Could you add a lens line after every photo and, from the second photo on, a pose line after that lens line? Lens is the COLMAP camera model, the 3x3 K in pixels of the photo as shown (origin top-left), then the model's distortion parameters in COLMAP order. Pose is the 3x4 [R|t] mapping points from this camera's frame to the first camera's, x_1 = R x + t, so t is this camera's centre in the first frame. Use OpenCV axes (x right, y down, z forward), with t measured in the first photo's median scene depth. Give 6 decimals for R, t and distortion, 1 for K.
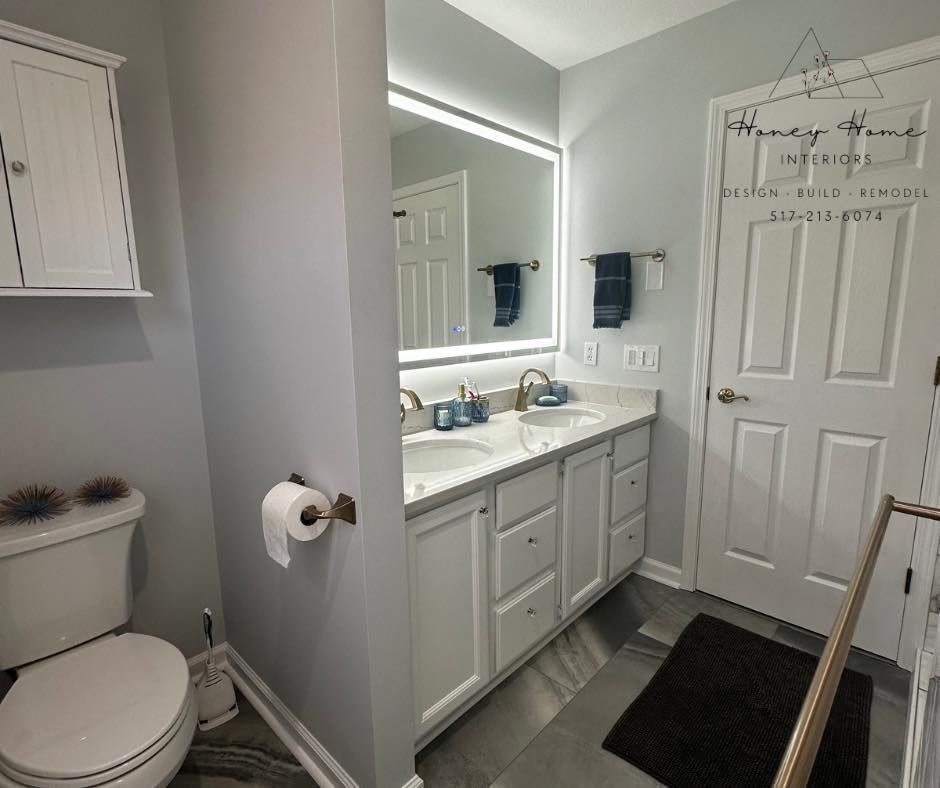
lens RADIAL K [[510.3, 0, 464.0], [0, 510.3, 394.6], [0, 0, 1]] dist [-0.006258, 0.000356]
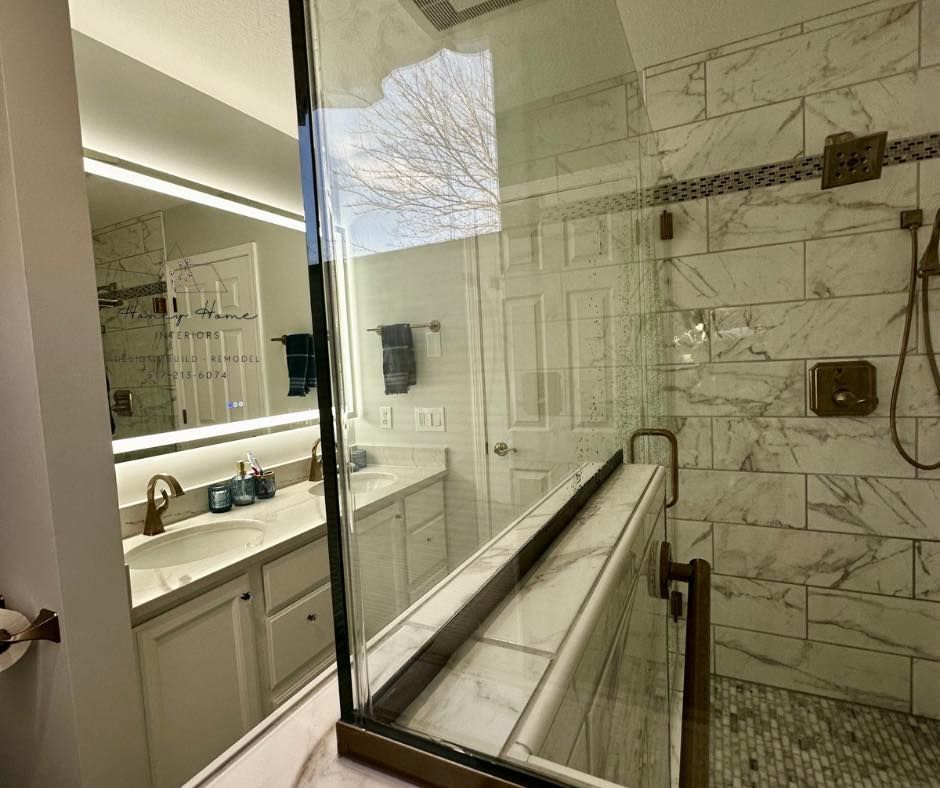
lens RADIAL K [[510.3, 0, 469.4], [0, 510.3, 394.2], [0, 0, 1]] dist [-0.006258, 0.000356]
pose [[0.951091, -0.055145, 0.303948, 0.115949], [0.089026, 0.991121, -0.098755, -0.012400], [-0.295804, 0.120985, 0.947556, -0.055019]]
